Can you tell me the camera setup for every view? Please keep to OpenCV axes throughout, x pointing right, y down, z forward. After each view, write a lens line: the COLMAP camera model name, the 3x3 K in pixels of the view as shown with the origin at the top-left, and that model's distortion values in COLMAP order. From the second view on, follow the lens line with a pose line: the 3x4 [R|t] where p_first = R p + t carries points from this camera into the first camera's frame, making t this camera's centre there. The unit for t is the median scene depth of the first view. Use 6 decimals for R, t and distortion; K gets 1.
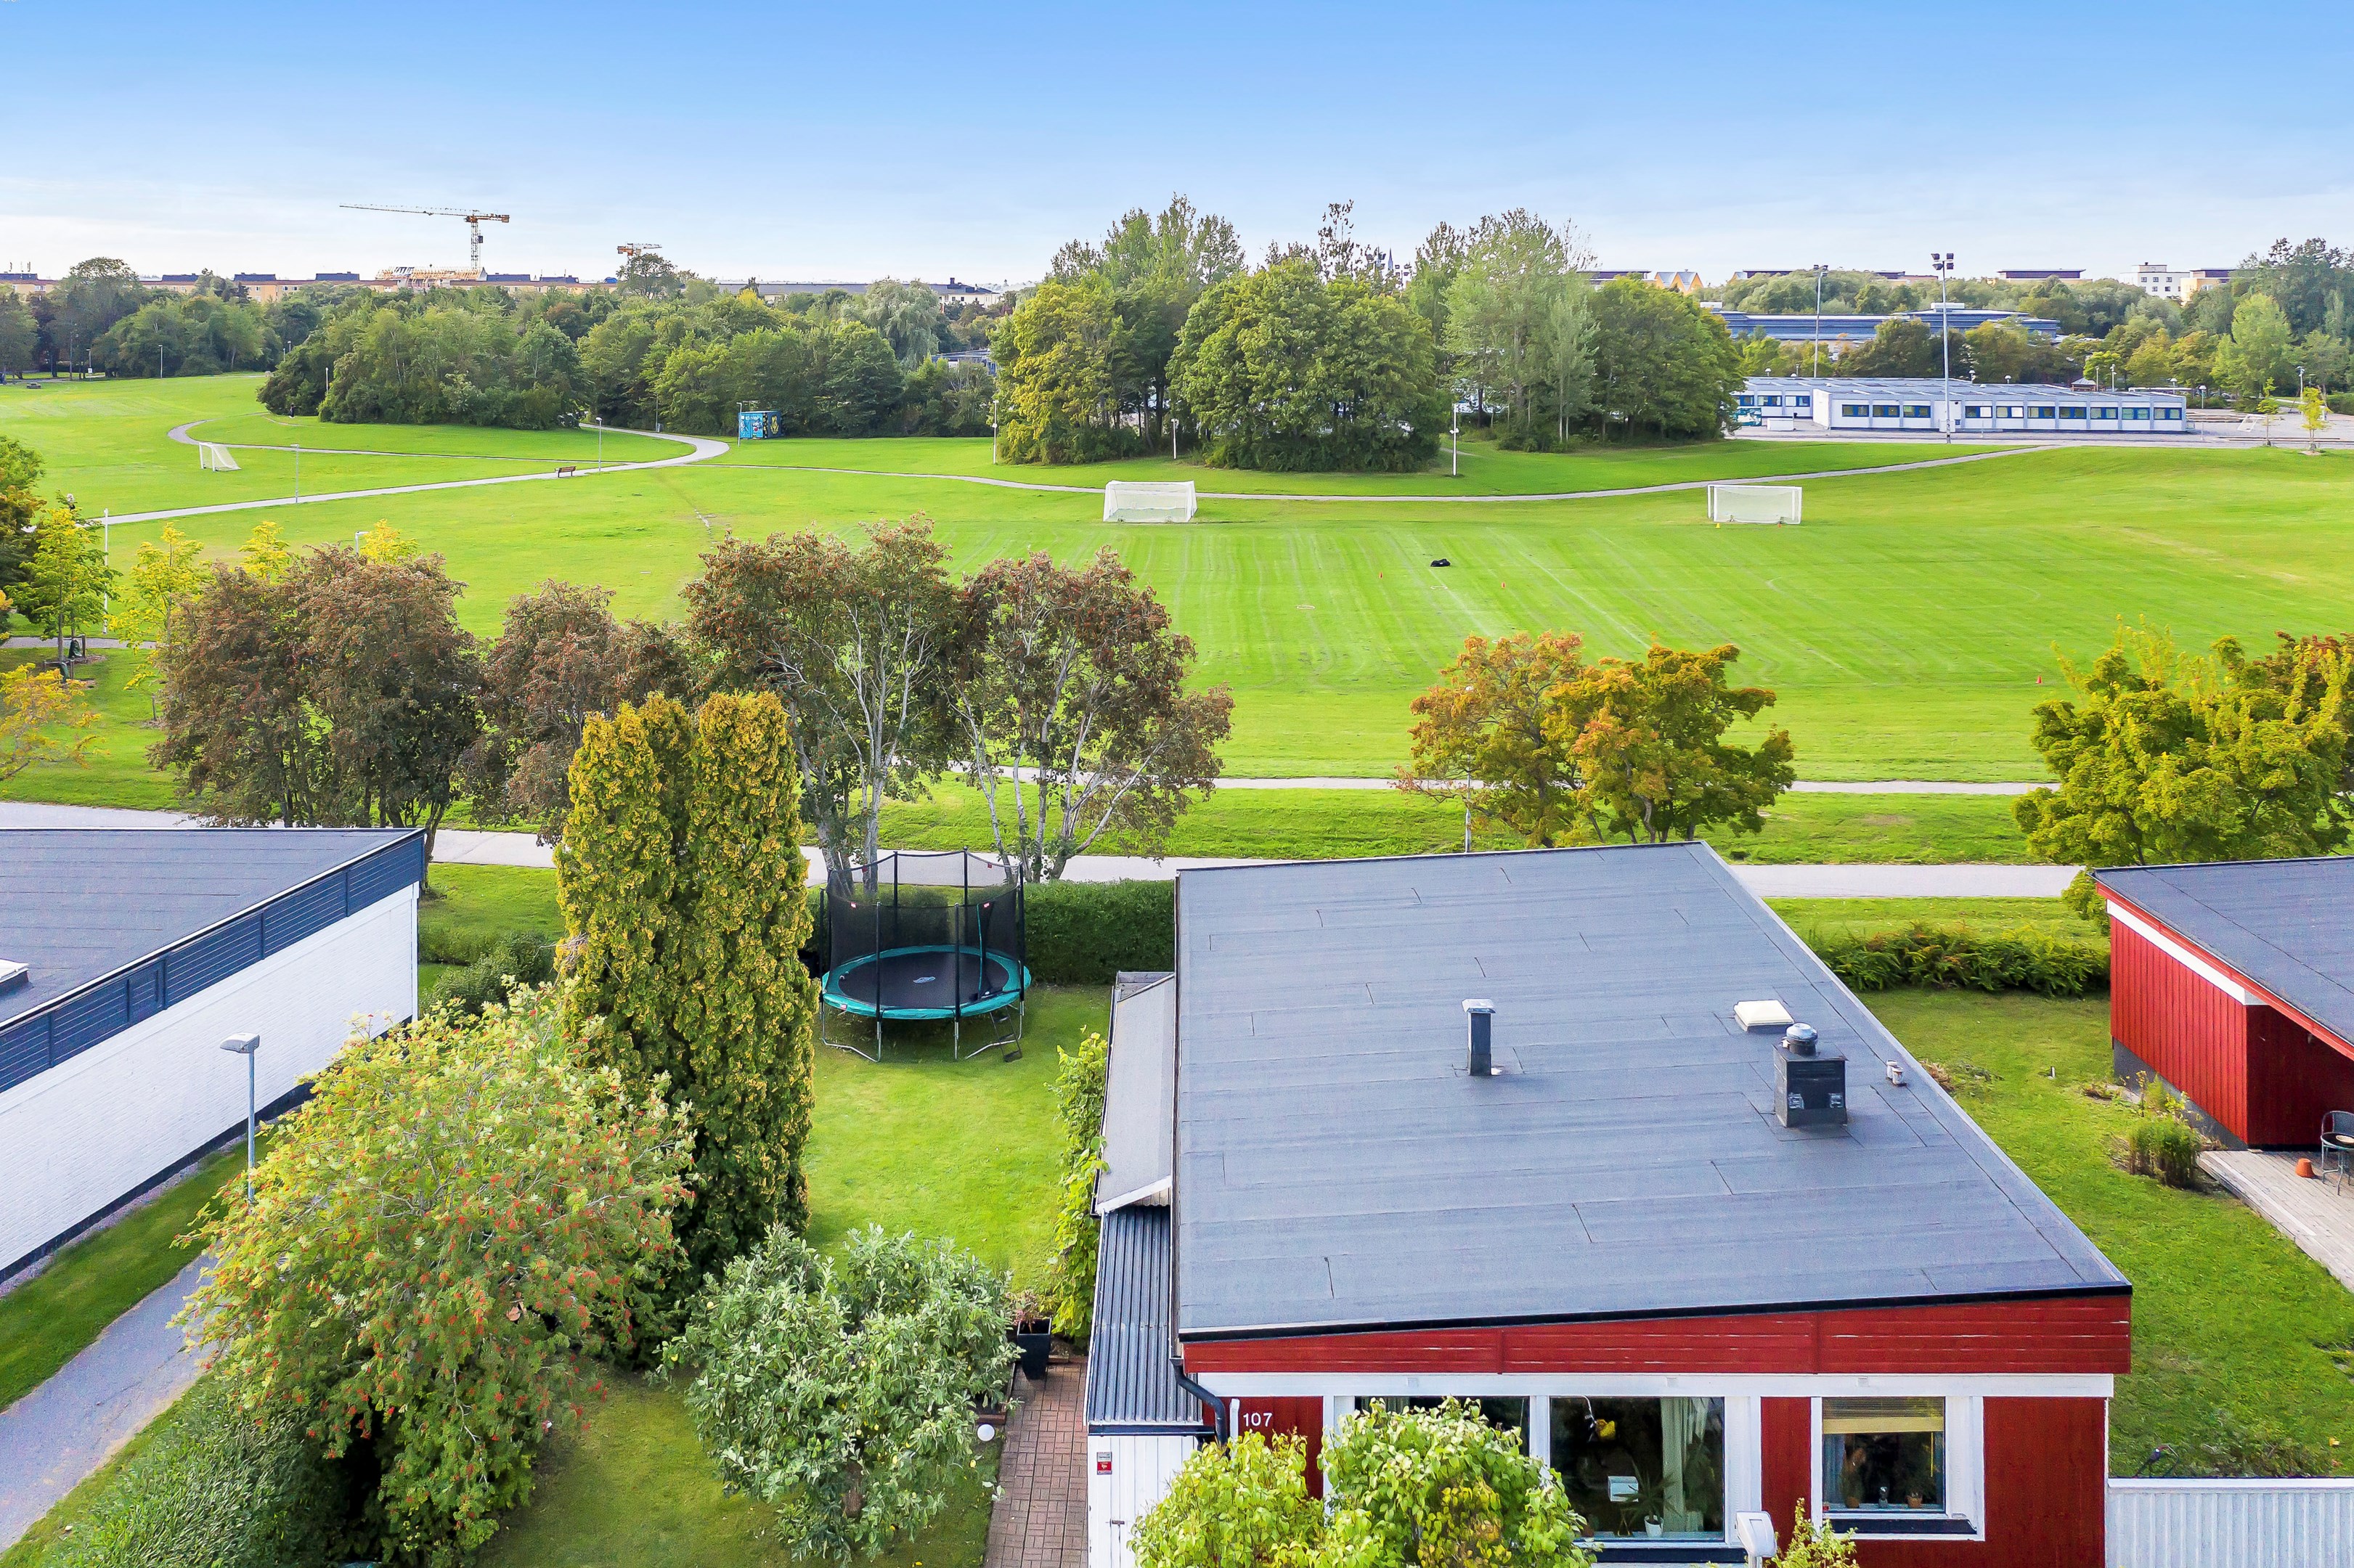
lens RADIAL K [[1952.6, 0, 1161.2], [0, 1952.6, 337.4], [0, 0, 1]] dist [-0.001822, -0.005936]
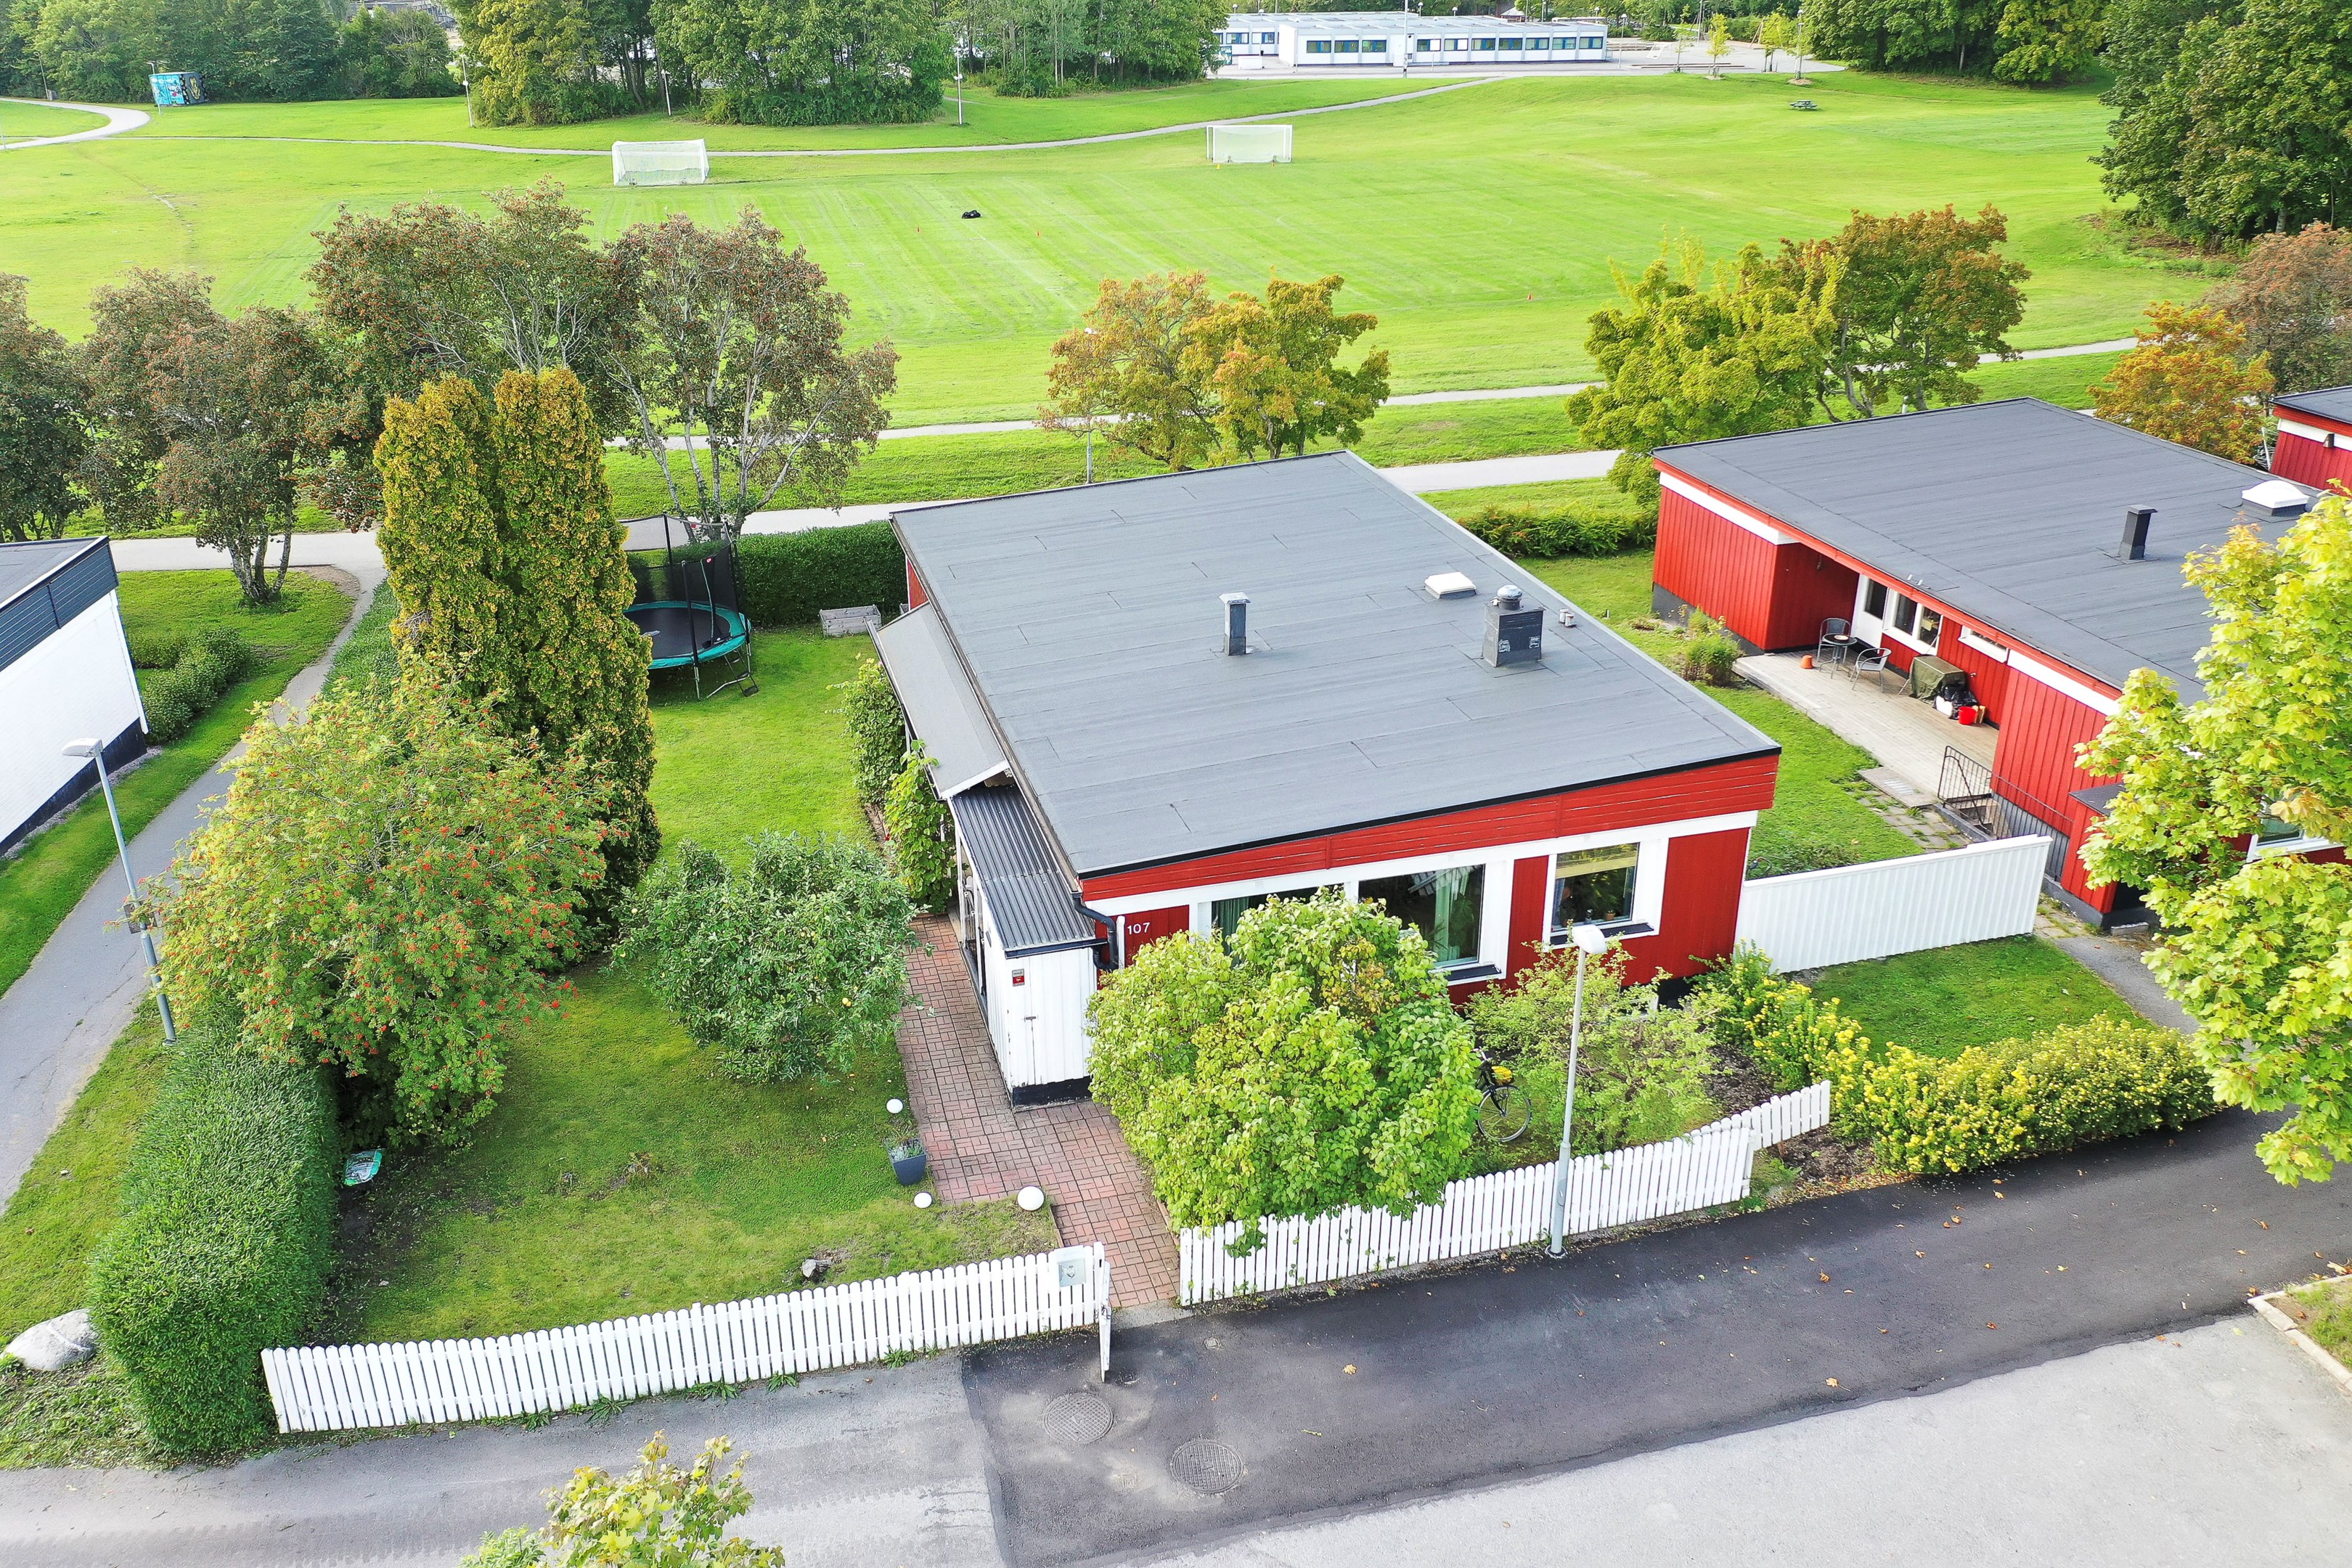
lens RADIAL K [[1847.9, 0, 1145.6], [0, 1847.9, 788.2], [0, 0, 1]] dist [0.006412, 0.008323]
pose [[0.962604, -0.119968, 0.242904, -0.102142], [0.012258, 0.914976, 0.403322, 0.001188], [-0.270637, -0.385261, 0.882230, 0.001065]]
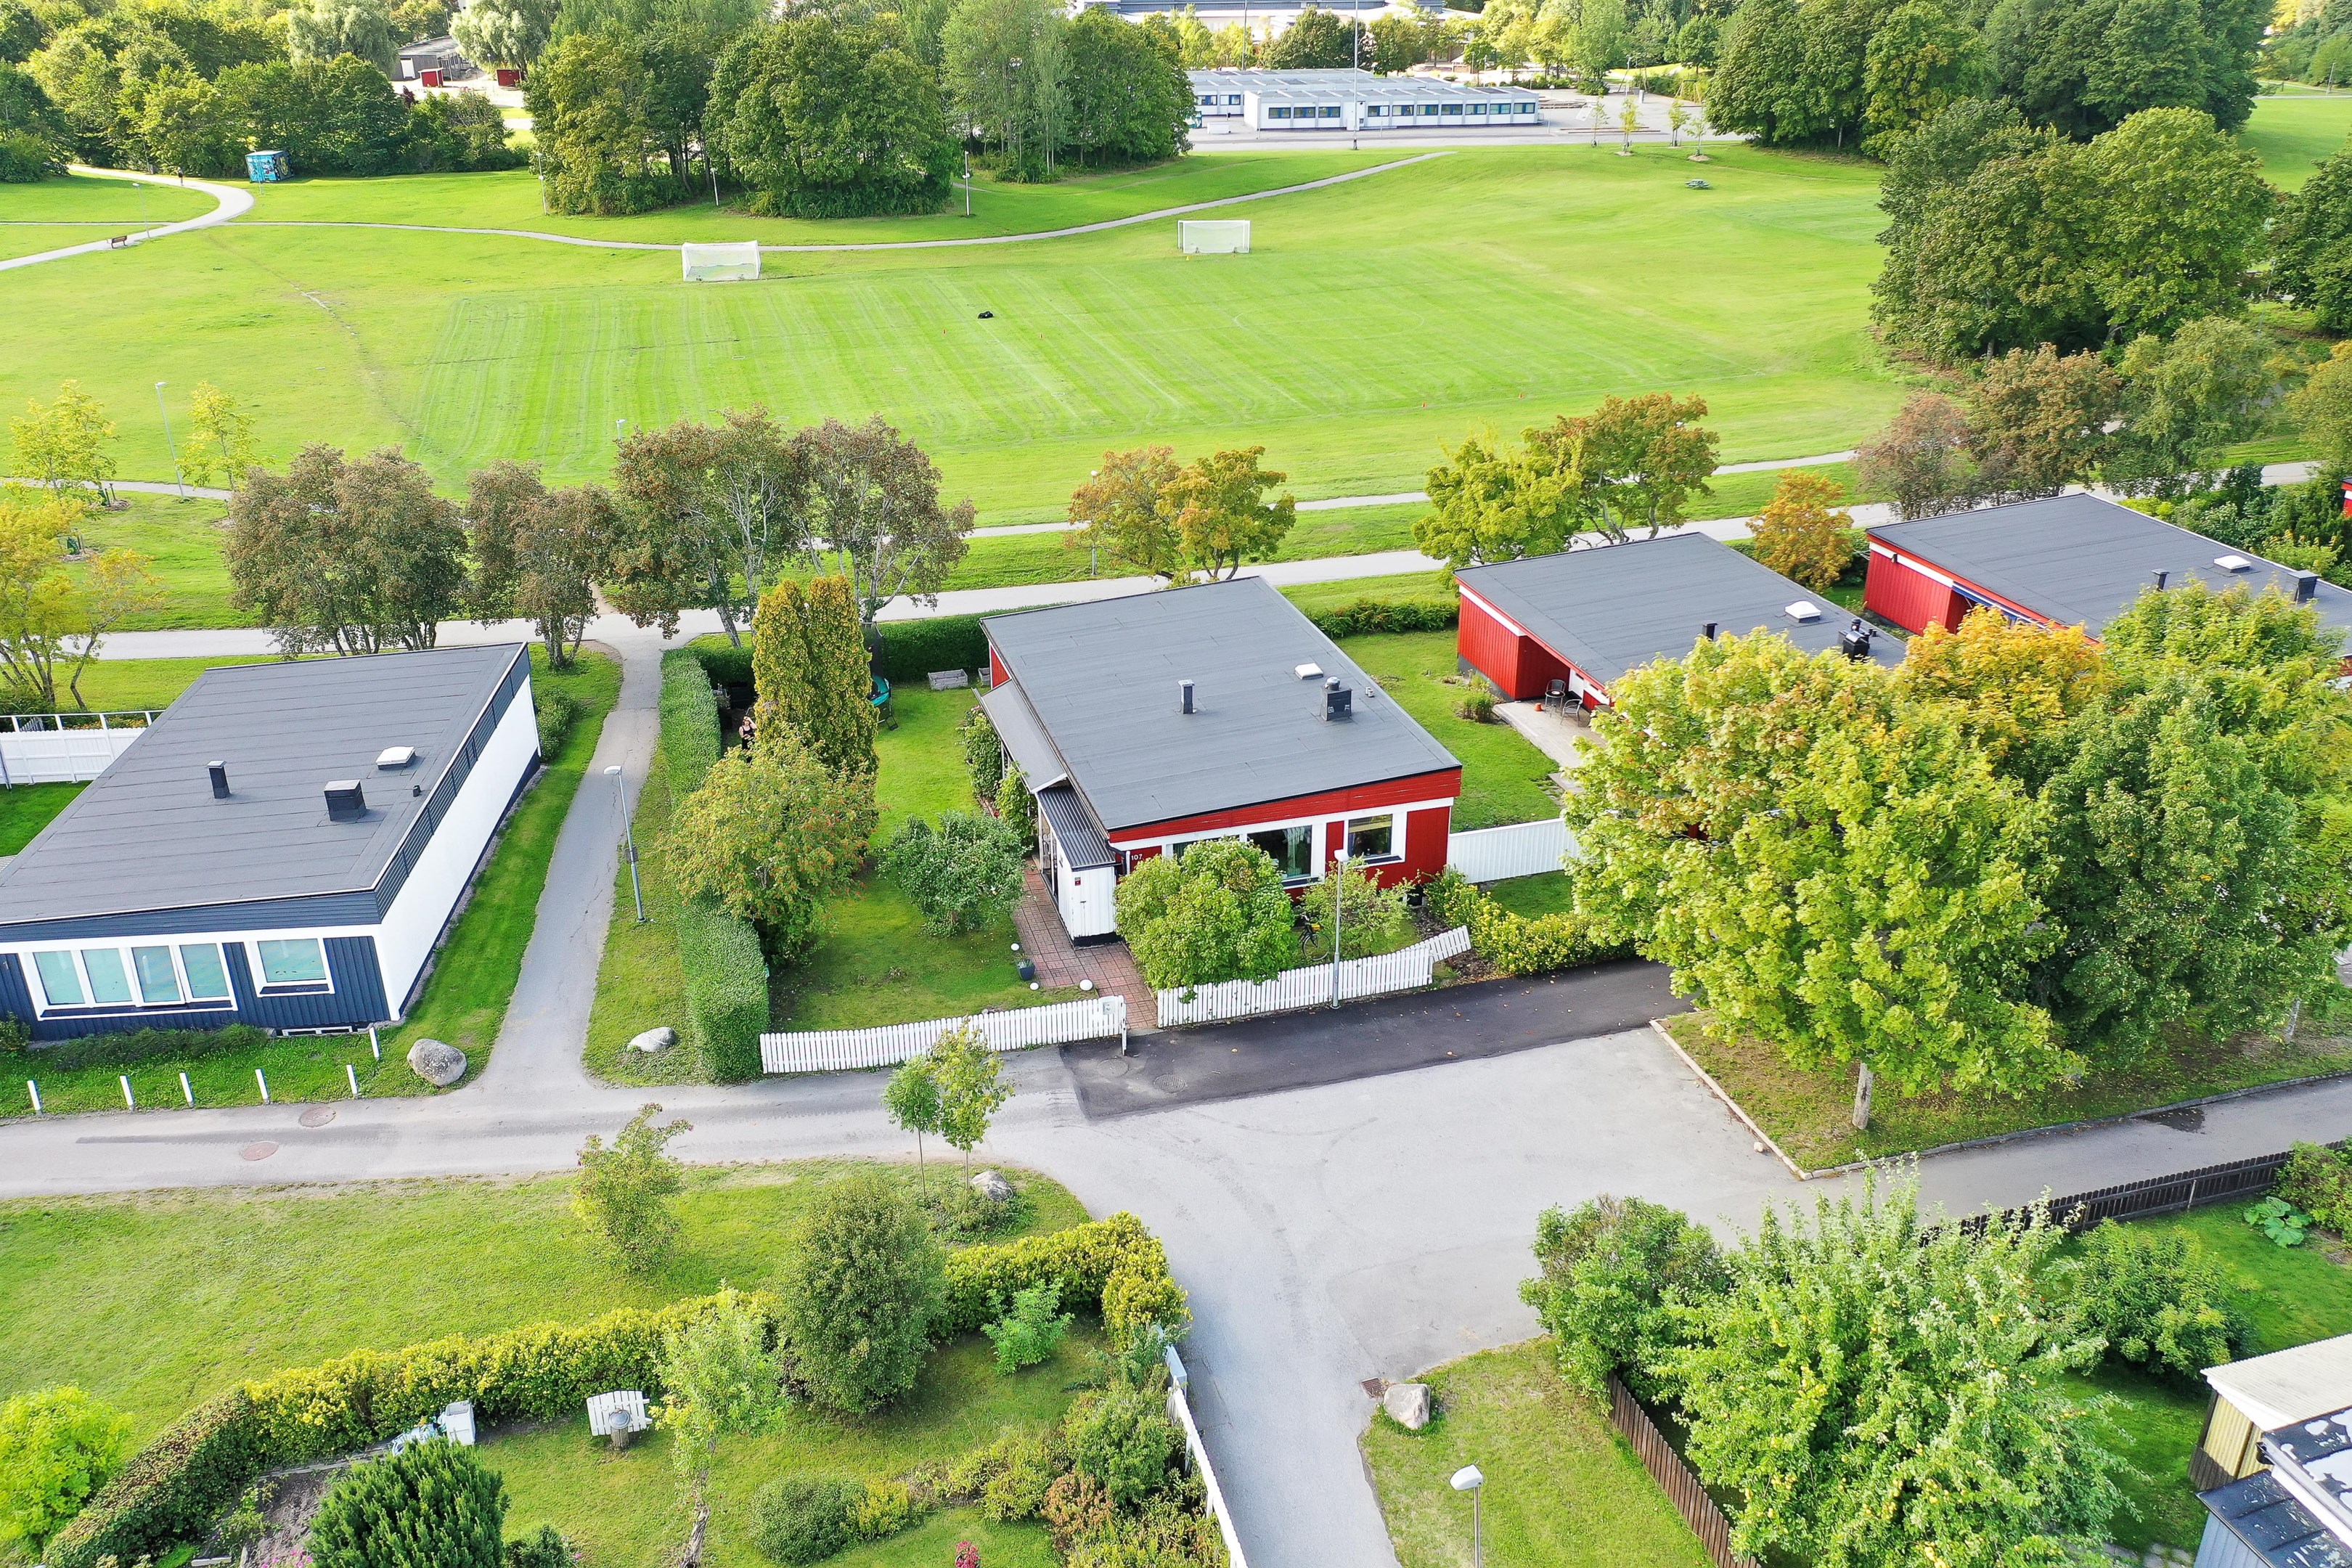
lens RADIAL K [[1847.9, 0, 1140.1], [0, 1847.9, 798.5], [0, 0, 1]] dist [0.006412, 0.008323]
pose [[0.959871, -0.127306, 0.249883, -0.245055], [0.013109, 0.910422, 0.413472, -0.227577], [-0.280136, -0.393604, 0.875557, -0.482914]]
